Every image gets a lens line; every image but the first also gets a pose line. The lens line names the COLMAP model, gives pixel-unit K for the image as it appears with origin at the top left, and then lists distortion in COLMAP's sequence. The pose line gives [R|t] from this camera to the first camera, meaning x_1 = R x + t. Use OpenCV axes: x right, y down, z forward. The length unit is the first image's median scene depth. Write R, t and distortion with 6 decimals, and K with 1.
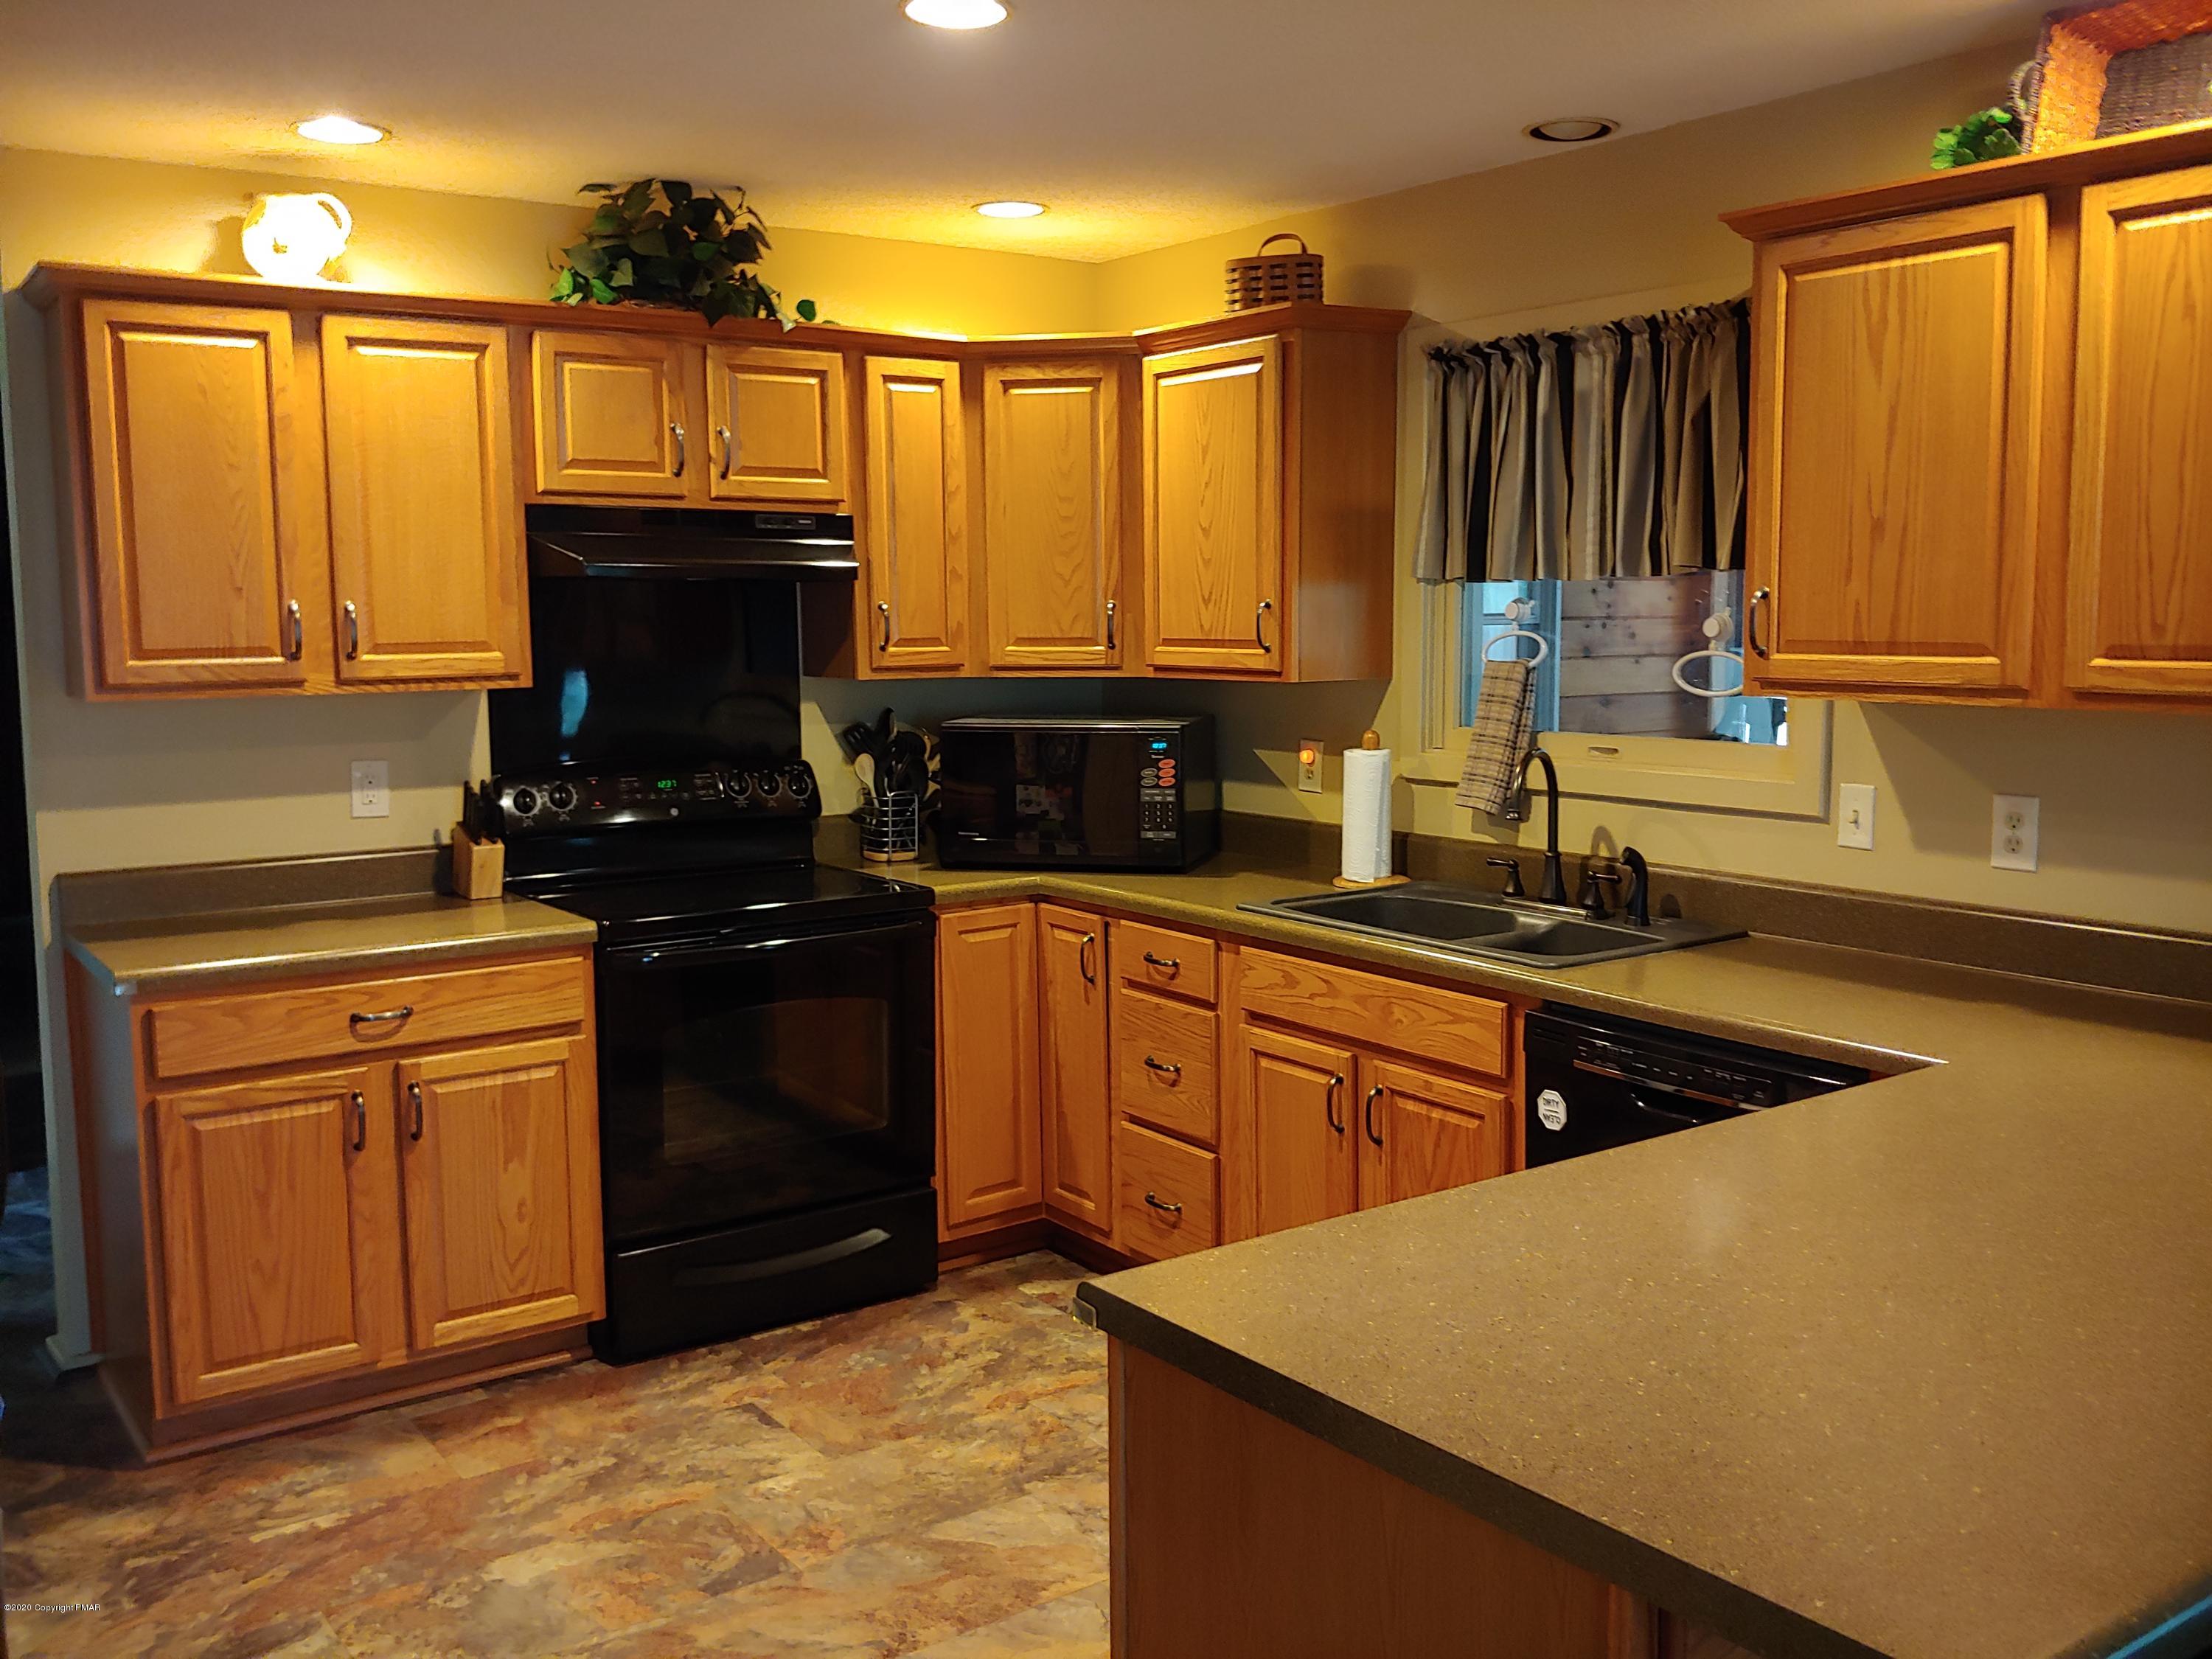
lens RADIAL K [[1931.6, 0, 1106.0], [0, 1931.6, 829.5], [0, 0, 1]] dist [-0.009169, -0.013986]
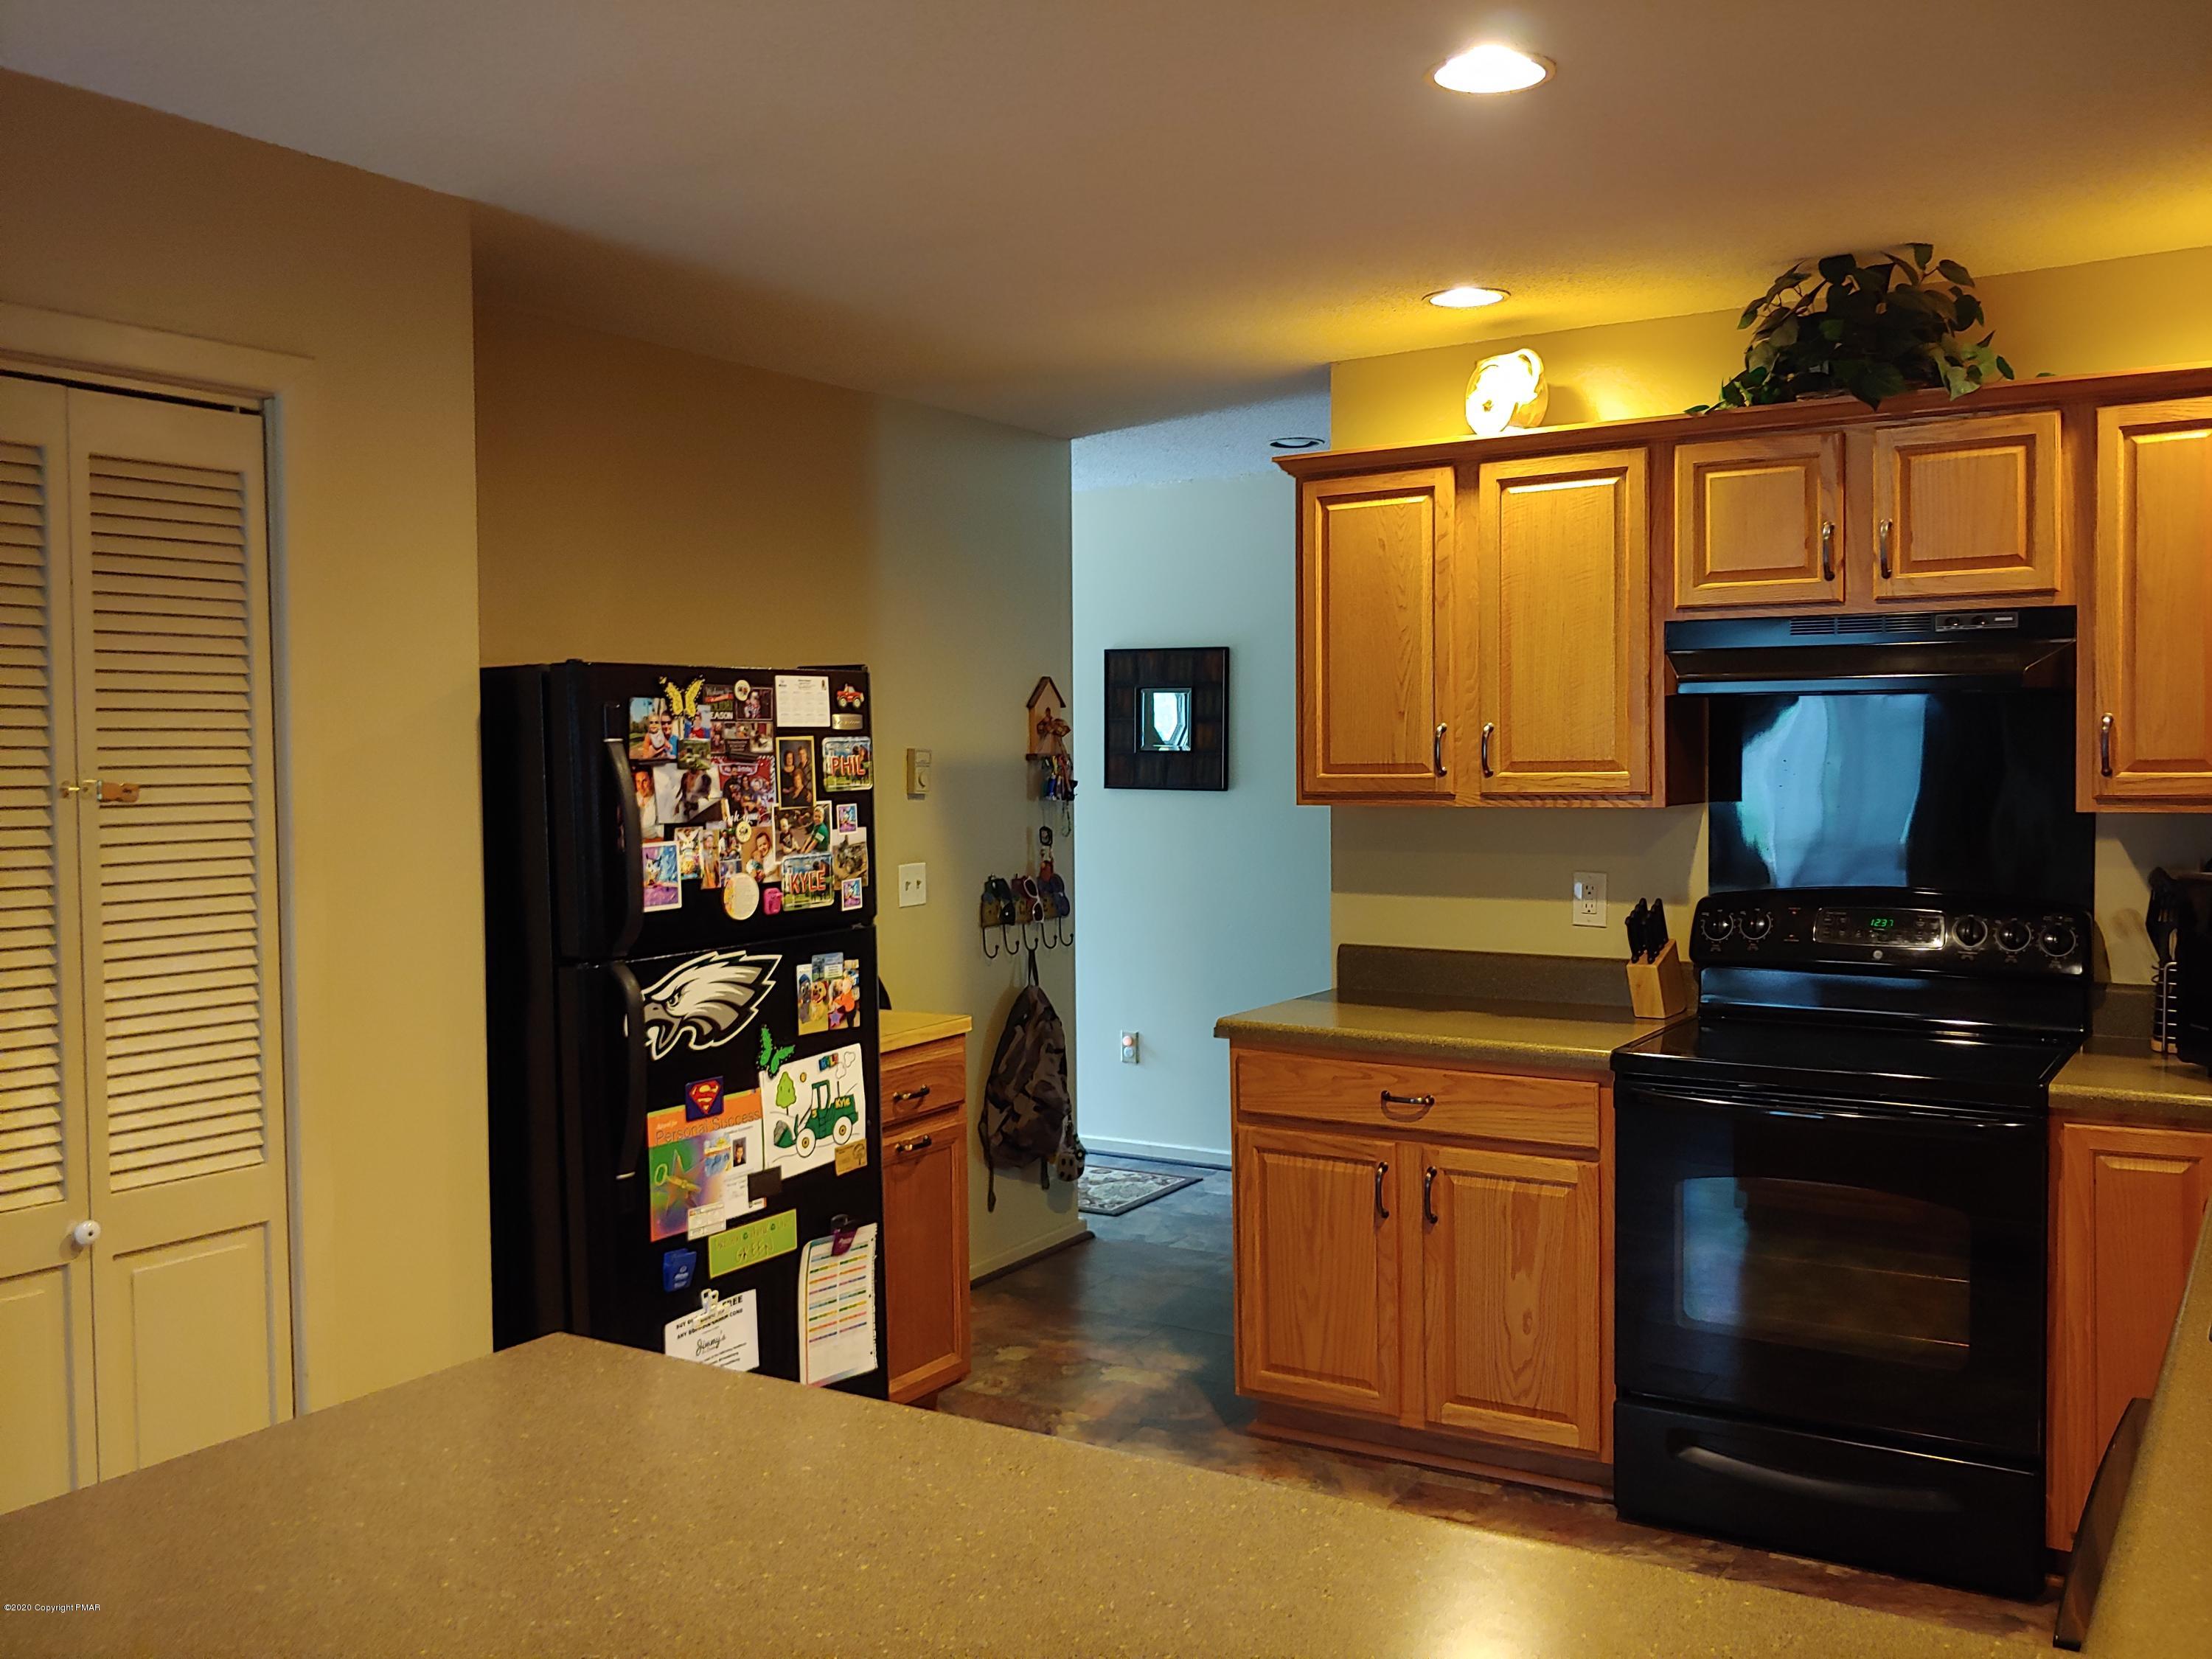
lens RADIAL K [[2033.2, 0, 1106.0], [0, 2033.2, 829.5], [0, 0, 1]] dist [-0.019805, -0.004975]
pose [[0.355772, 0.041565, -0.933648, 0.593023], [-0.095222, 0.995424, 0.008030, -0.046066], [0.929709, 0.086048, 0.358102, 0.388237]]
